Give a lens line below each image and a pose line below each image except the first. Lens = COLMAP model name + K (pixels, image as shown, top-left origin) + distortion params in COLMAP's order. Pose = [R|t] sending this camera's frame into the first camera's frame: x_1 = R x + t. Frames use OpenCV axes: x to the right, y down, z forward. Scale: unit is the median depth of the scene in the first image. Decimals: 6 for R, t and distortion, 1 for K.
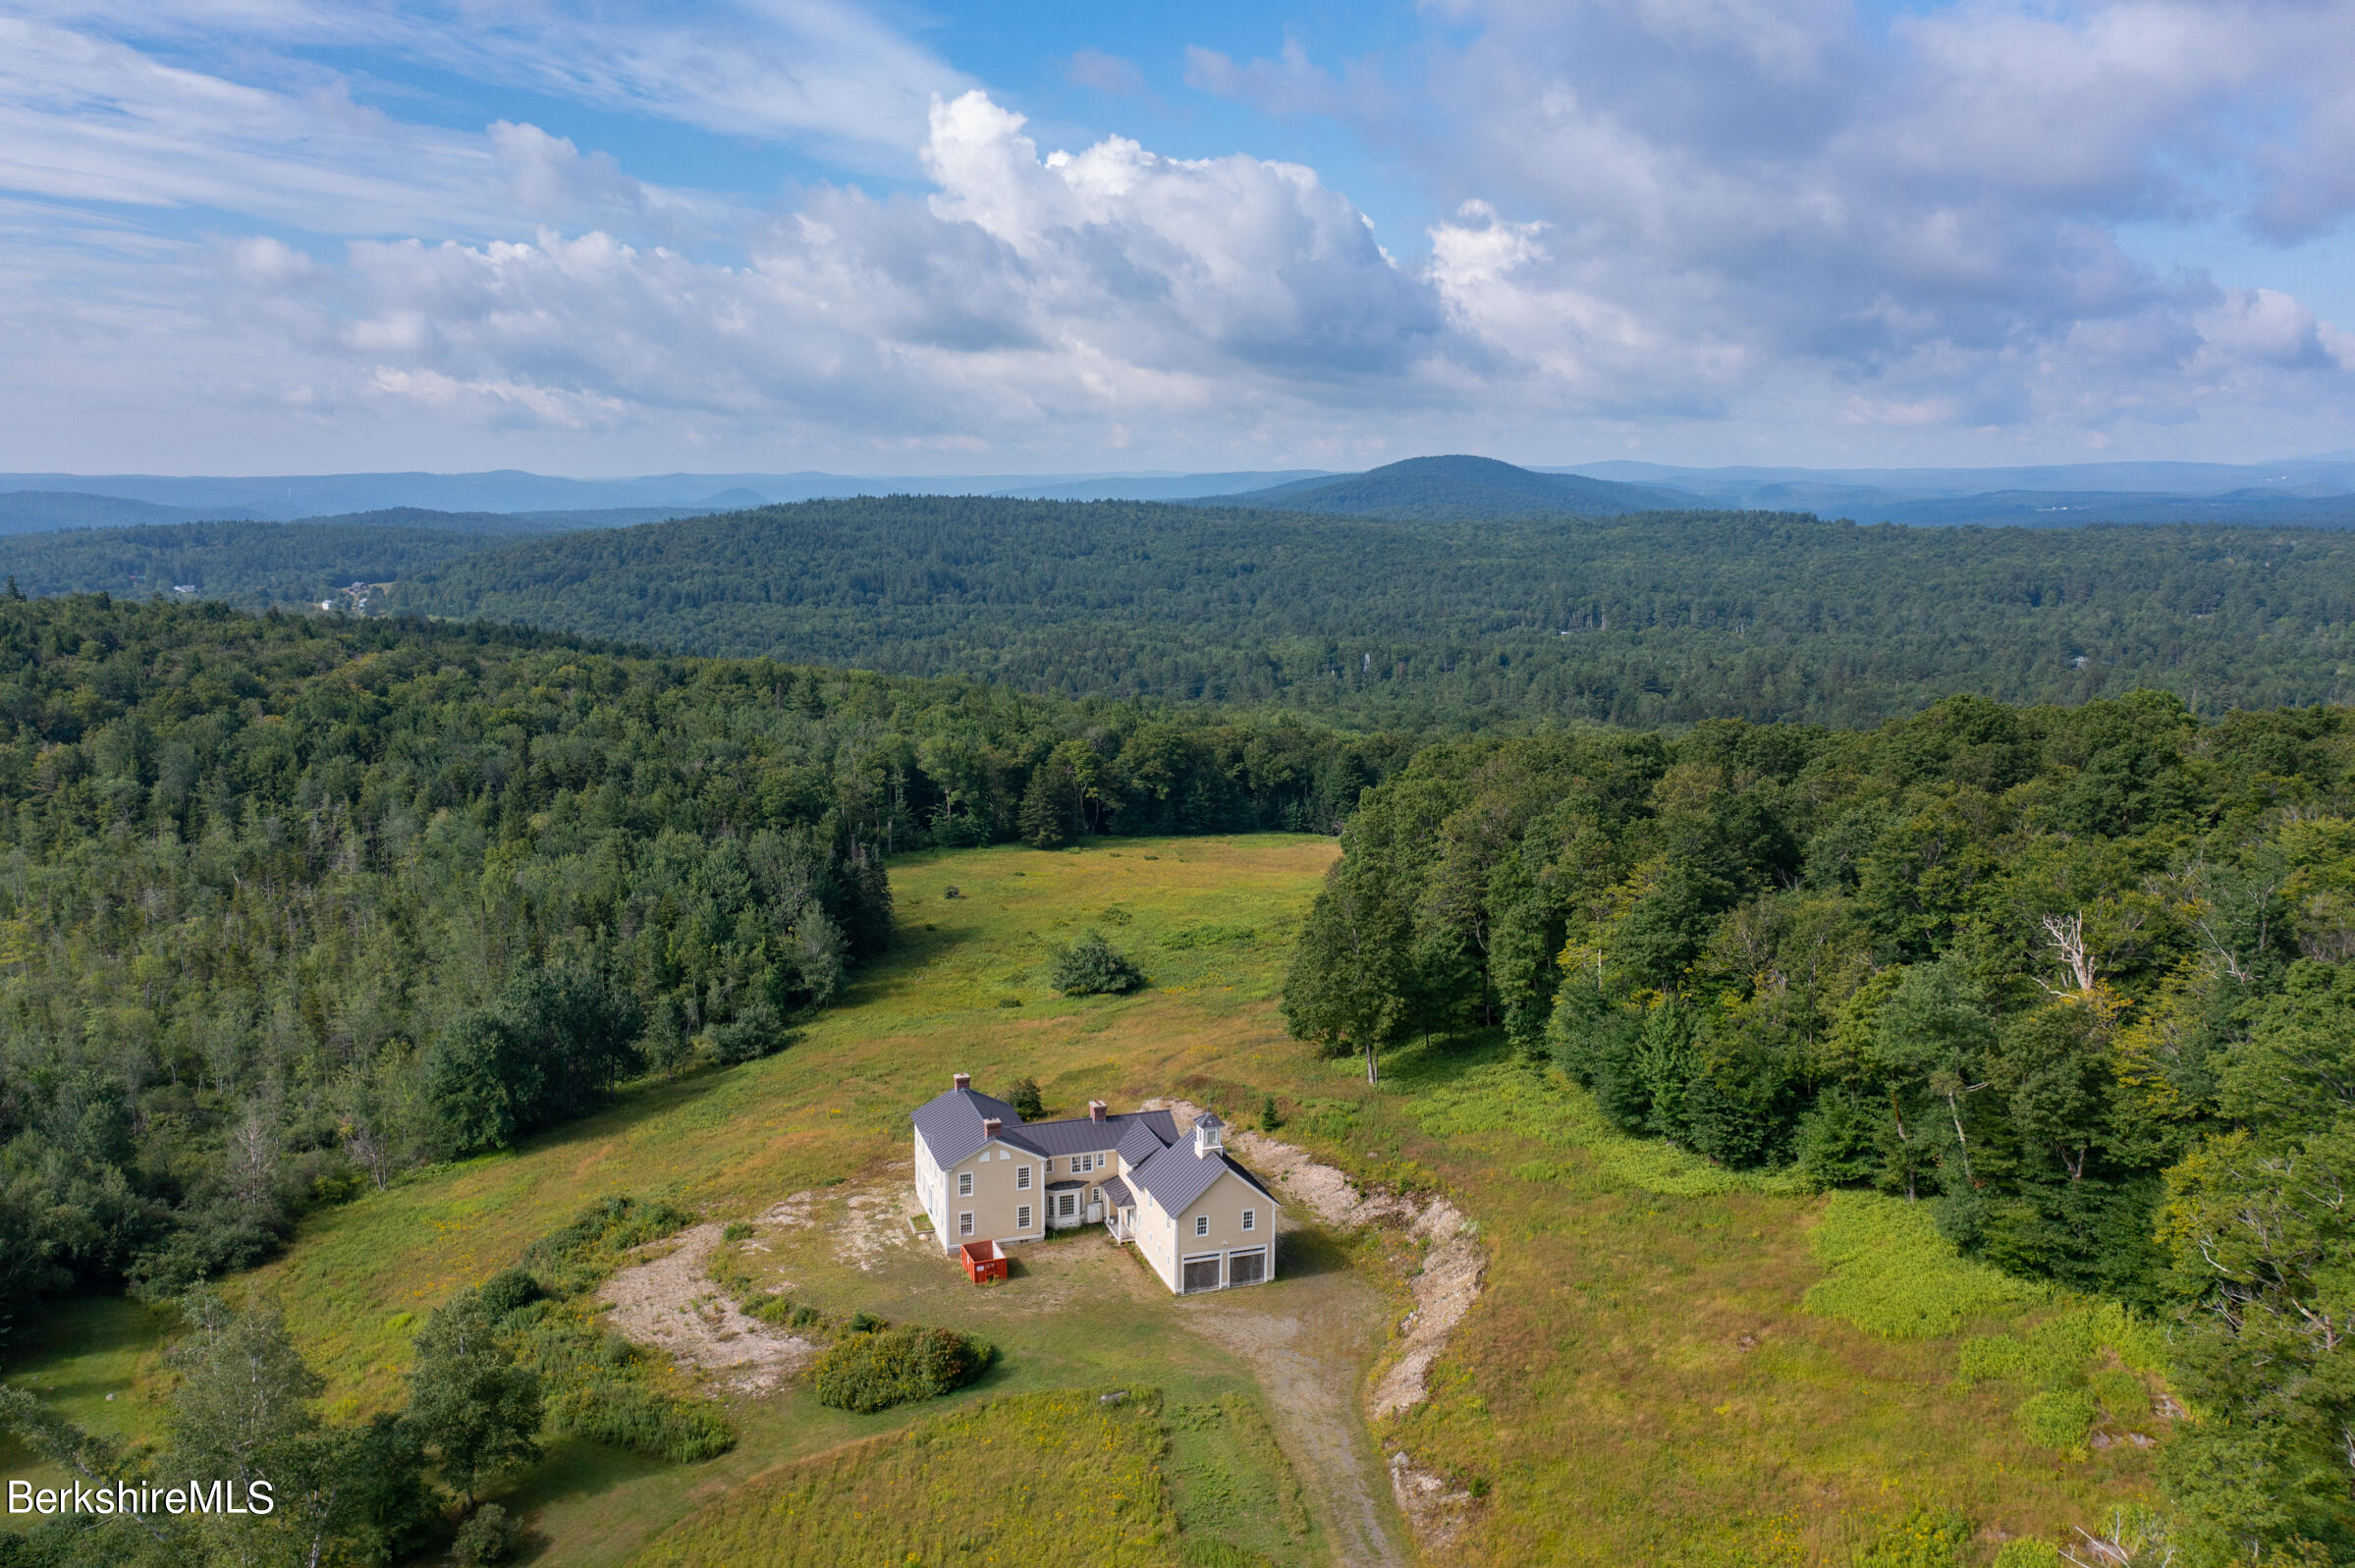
lens RADIAL K [[2251.3, 0, 1170.2], [0, 2251.3, 744.2], [0, 0, 1]] dist [-0.004200, 0.006929]
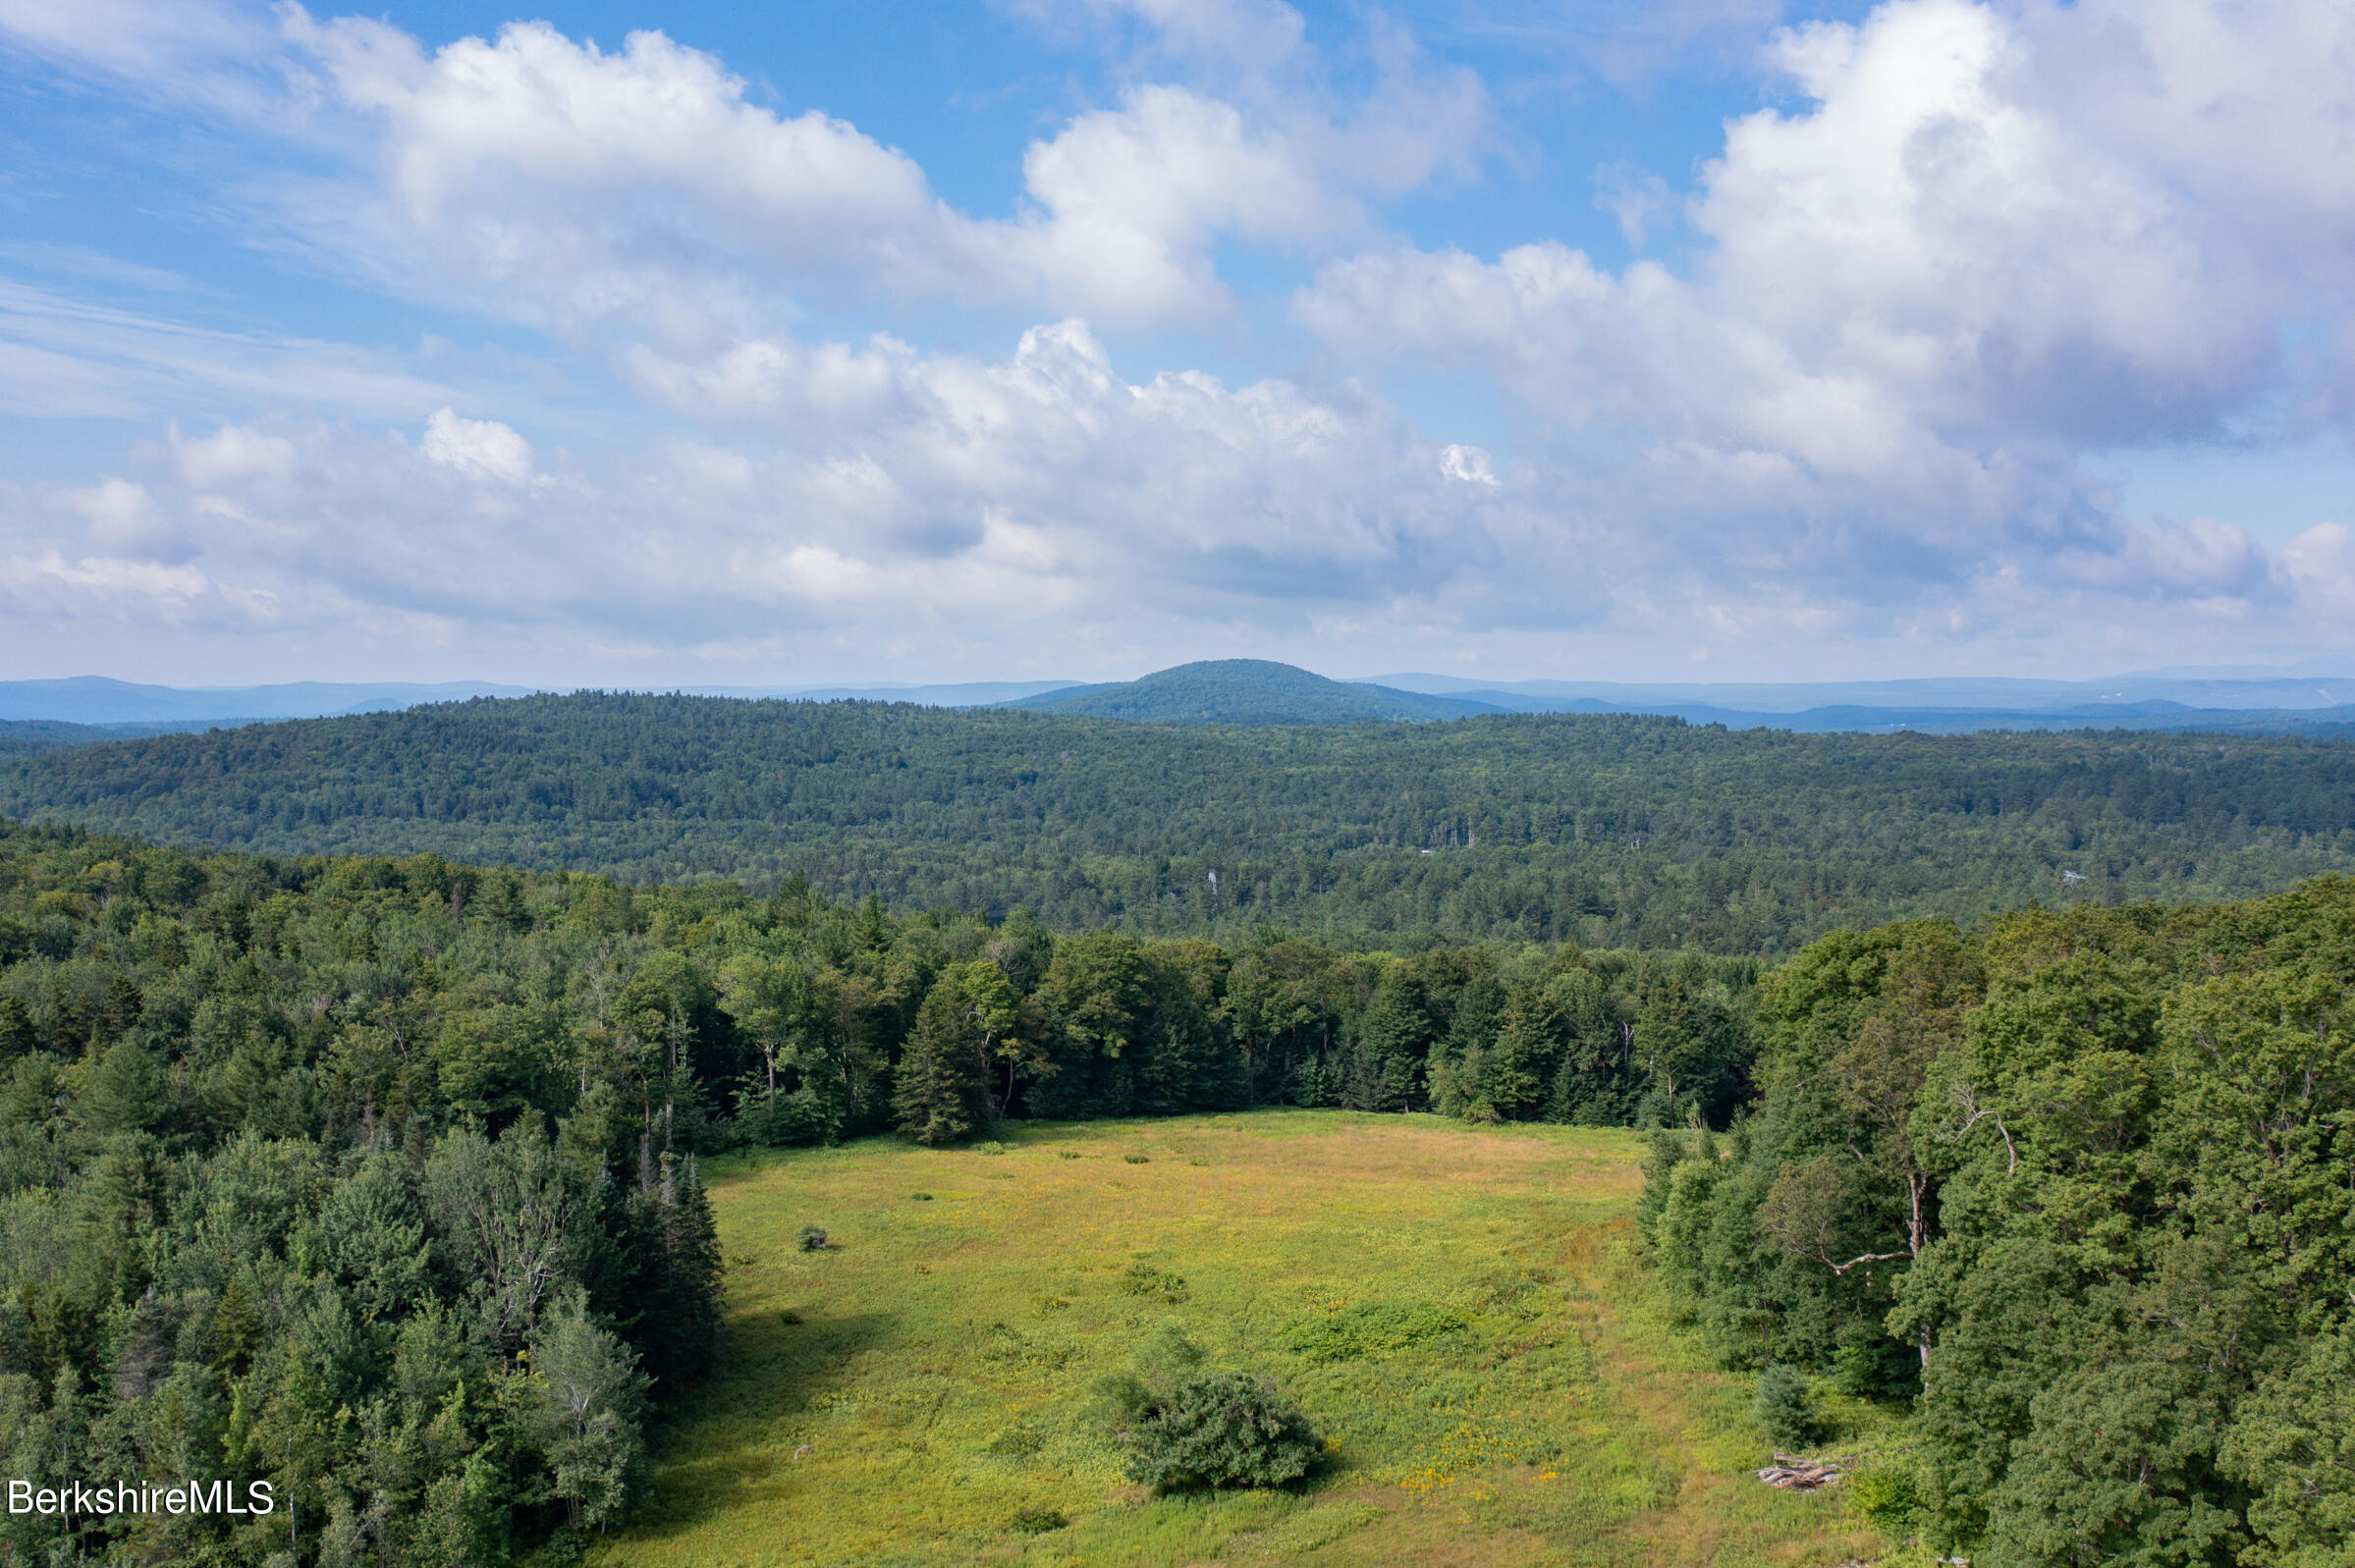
lens RADIAL K [[2251.3, 0, 1170.2], [0, 2251.3, 744.2], [0, 0, 1]] dist [-0.004200, 0.006929]
pose [[0.988480, 0.004551, 0.151285, -0.081944], [0.013143, 0.993192, -0.115747, 0.011109], [-0.150782, 0.116402, 0.981690, 0.394752]]
